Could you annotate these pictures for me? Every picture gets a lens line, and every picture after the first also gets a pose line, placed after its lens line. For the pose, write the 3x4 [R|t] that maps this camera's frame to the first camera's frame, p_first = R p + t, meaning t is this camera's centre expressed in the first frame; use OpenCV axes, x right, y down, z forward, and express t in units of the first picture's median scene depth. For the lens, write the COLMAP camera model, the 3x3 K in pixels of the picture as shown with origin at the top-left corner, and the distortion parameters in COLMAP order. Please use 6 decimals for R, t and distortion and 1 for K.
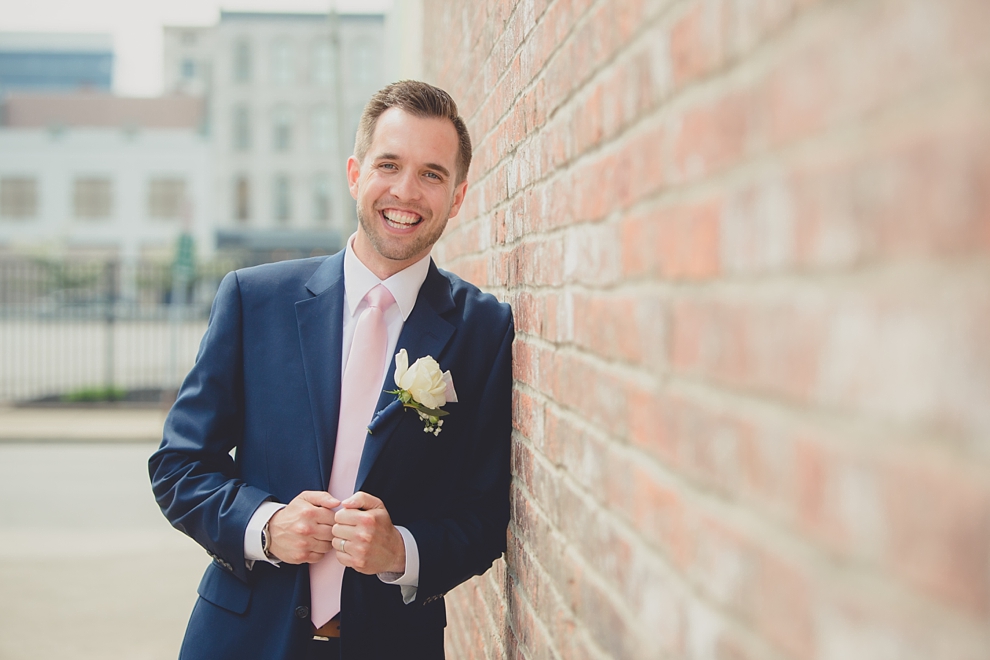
lens RADIAL K [[2266.6, 0, 494.6], [0, 2266.6, 422.1], [0, 0, 1]] dist [0.006343, 0.043493]
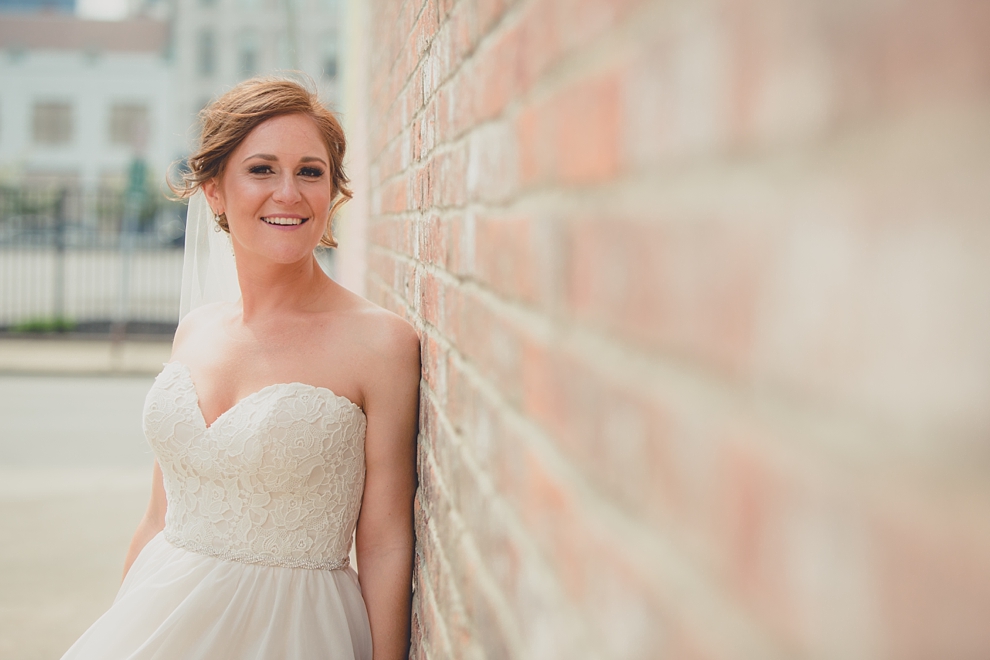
lens RADIAL K [[2290.3, 0, 495.0], [0, 2290.3, 330.0], [0, 0, 1]] dist [0.002280, 0.030718]
pose [[0.999804, 0.016500, 0.010971, 0.028543], [-0.016360, 0.999785, -0.012759, -0.005366], [-0.011179, 0.012577, 0.999858, 0.172719]]
